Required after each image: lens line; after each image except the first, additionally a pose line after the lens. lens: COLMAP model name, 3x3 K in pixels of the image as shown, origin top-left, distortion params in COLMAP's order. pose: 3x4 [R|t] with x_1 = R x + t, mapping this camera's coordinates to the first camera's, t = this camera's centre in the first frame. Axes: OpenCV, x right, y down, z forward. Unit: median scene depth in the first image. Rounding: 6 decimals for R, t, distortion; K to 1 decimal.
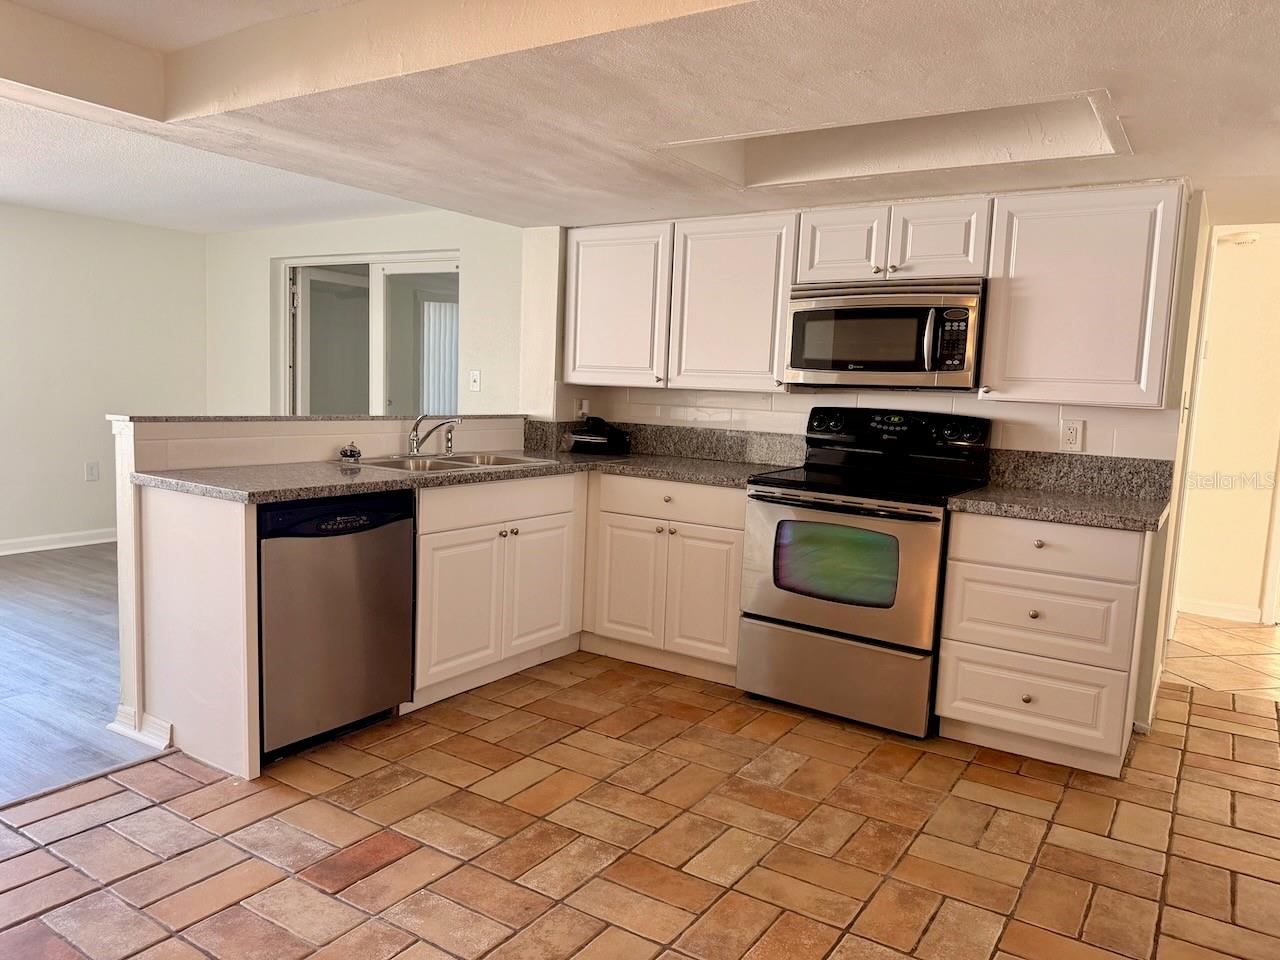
lens RADIAL K [[905.0, 0, 640.0], [0, 905.0, 480.0], [0, 0, 1]] dist [0.082165, -0.132816]
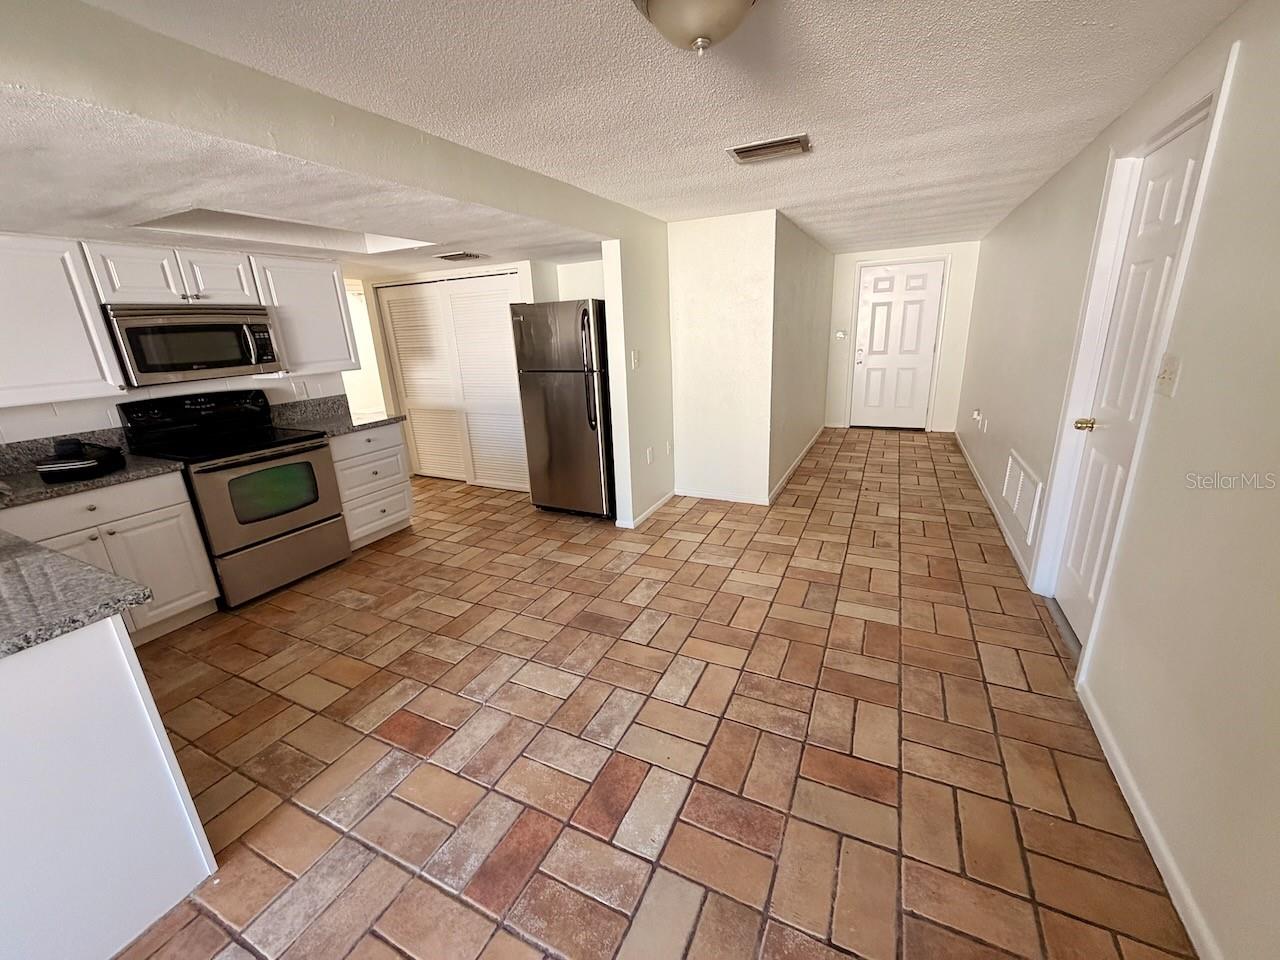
lens RADIAL K [[510.6, 0, 640.8], [0, 510.6, 475.3], [0, 0, 1]] dist [0.000237, 0.000052]
pose [[-0.127237, -0.314204, 0.940791, -0.701380], [0.148231, 0.931824, 0.331257, -0.136852], [-0.980734, 0.181602, -0.071987, 0.434387]]
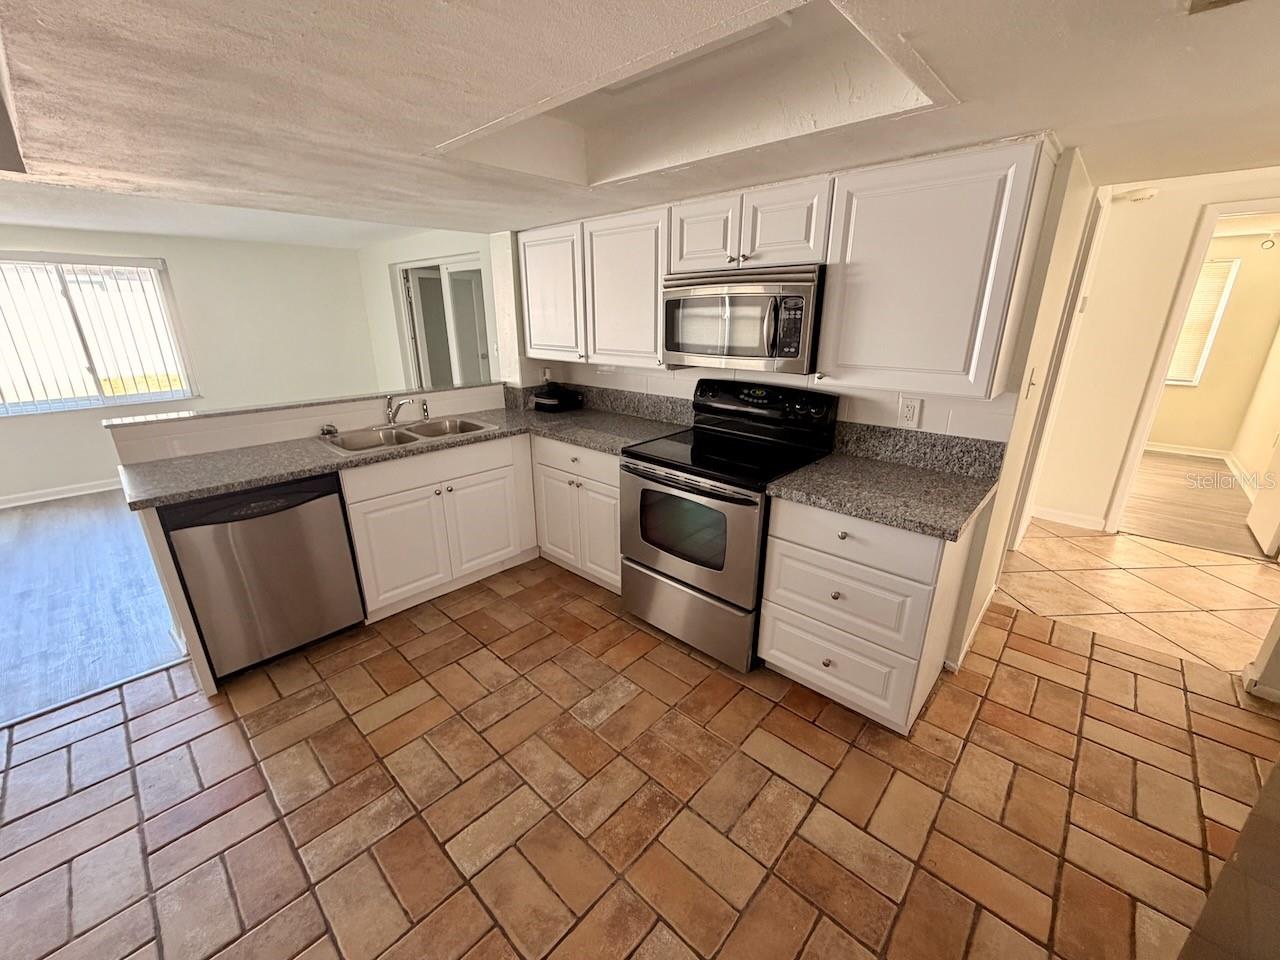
lens RADIAL K [[509.6, 0, 640.0], [0, 509.6, 480.0], [0, 0, 1]] dist [-0.003837, -0.000109]
pose [[0.984098, 0.012944, -0.177153, 0.278596], [0.024094, 0.978396, 0.205333, -0.106642], [0.175983, -0.206336, 0.962526, 0.368196]]
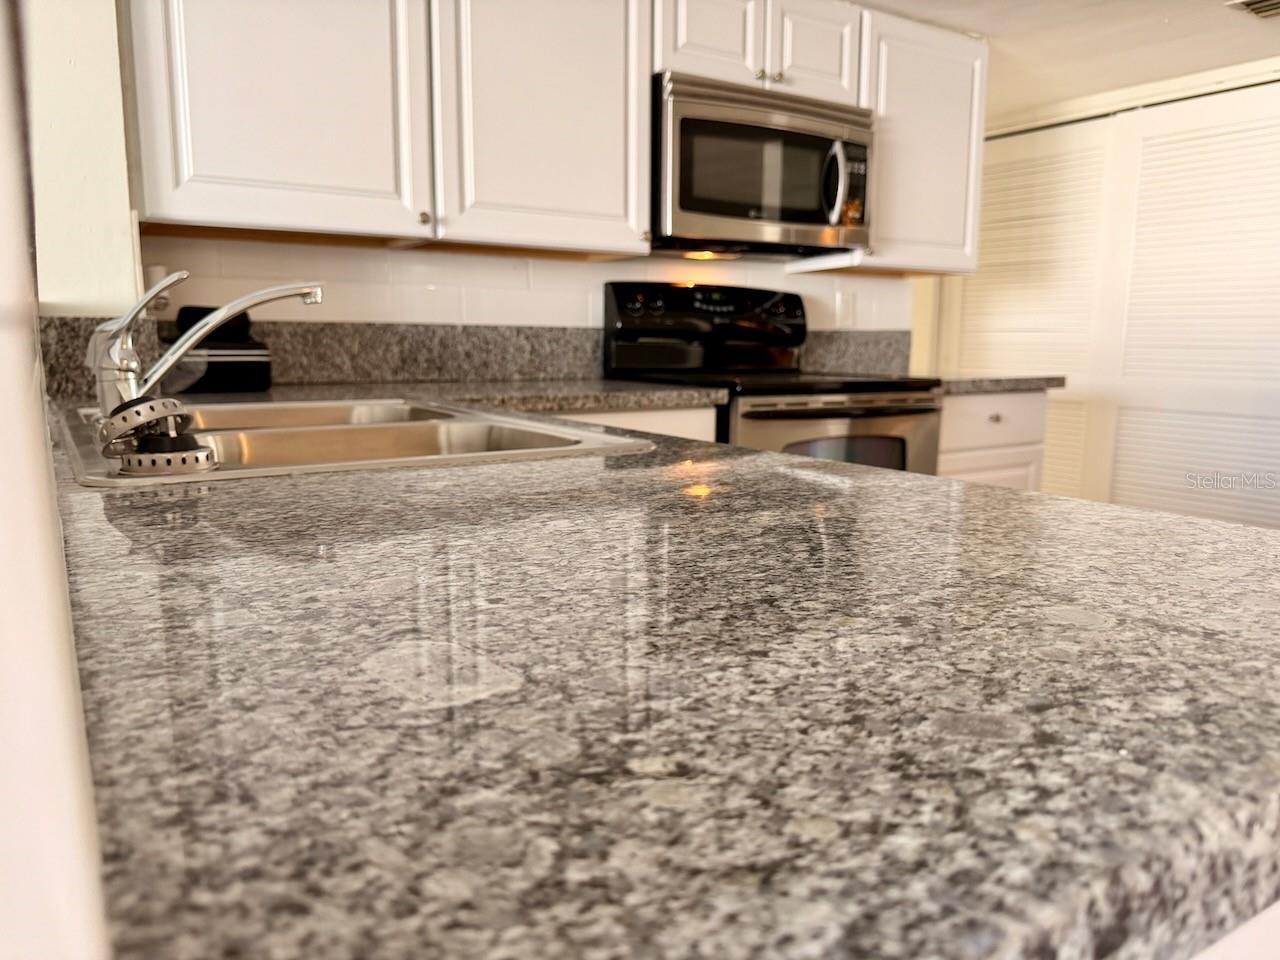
lens RADIAL K [[905.0, 0, 640.0], [0, 905.0, 480.0], [0, 0, 1]] dist [0.082165, -0.132816]
pose [[0.401753, -0.178944, 0.898094, -0.491494], [0.109787, 0.983061, 0.146761, -0.039579], [-0.909143, 0.039637, 0.414594, 0.850859]]
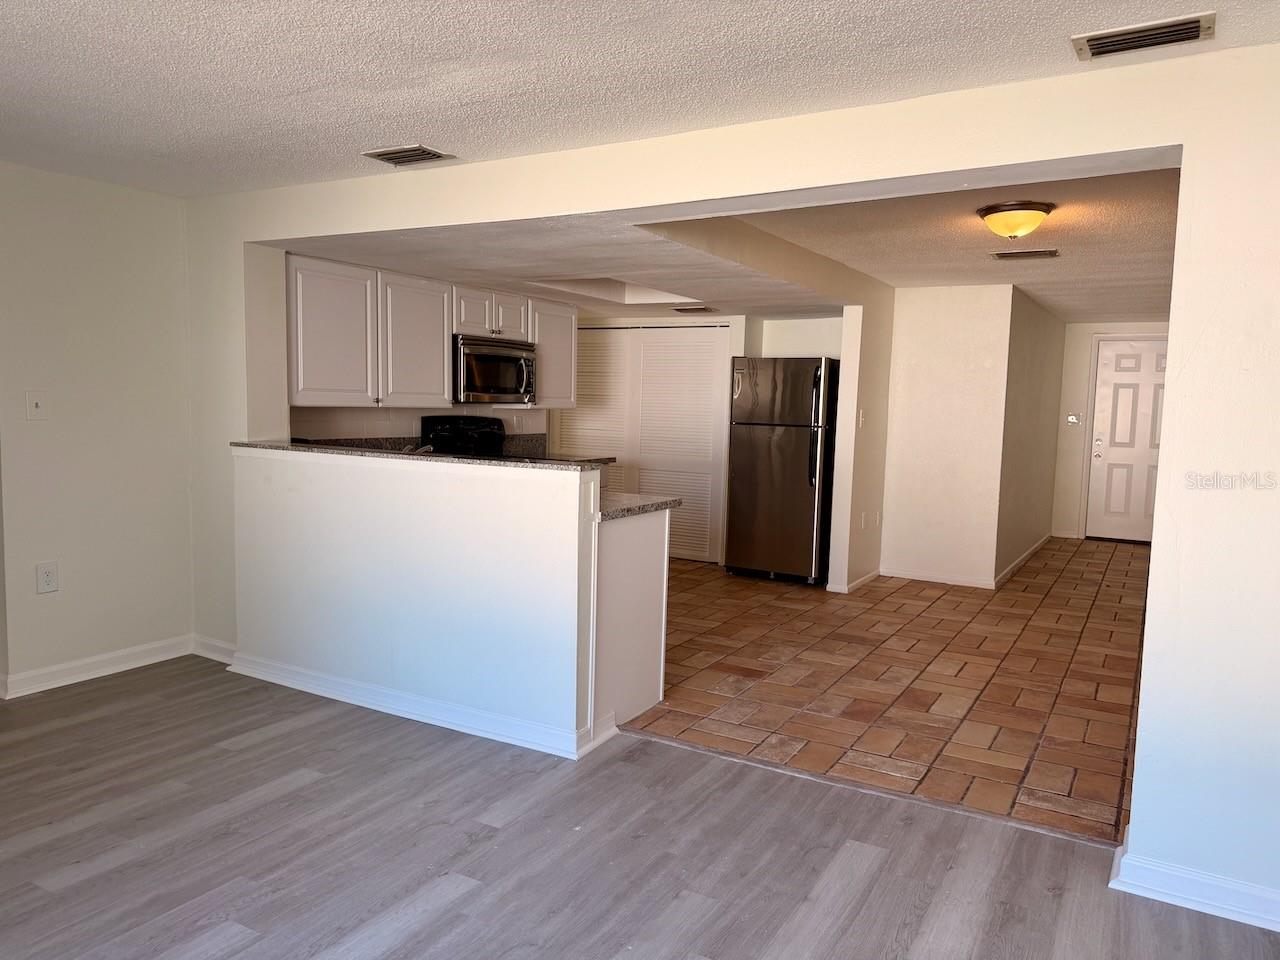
lens RADIAL K [[905.0, 0, 640.0], [0, 905.0, 480.0], [0, 0, 1]] dist [0.082165, -0.132816]
pose [[-0.052588, -0.128920, 0.990260, -1.479193], [0.081723, 0.987750, 0.132933, -0.171396], [-0.995267, 0.087917, -0.041408, 0.873899]]
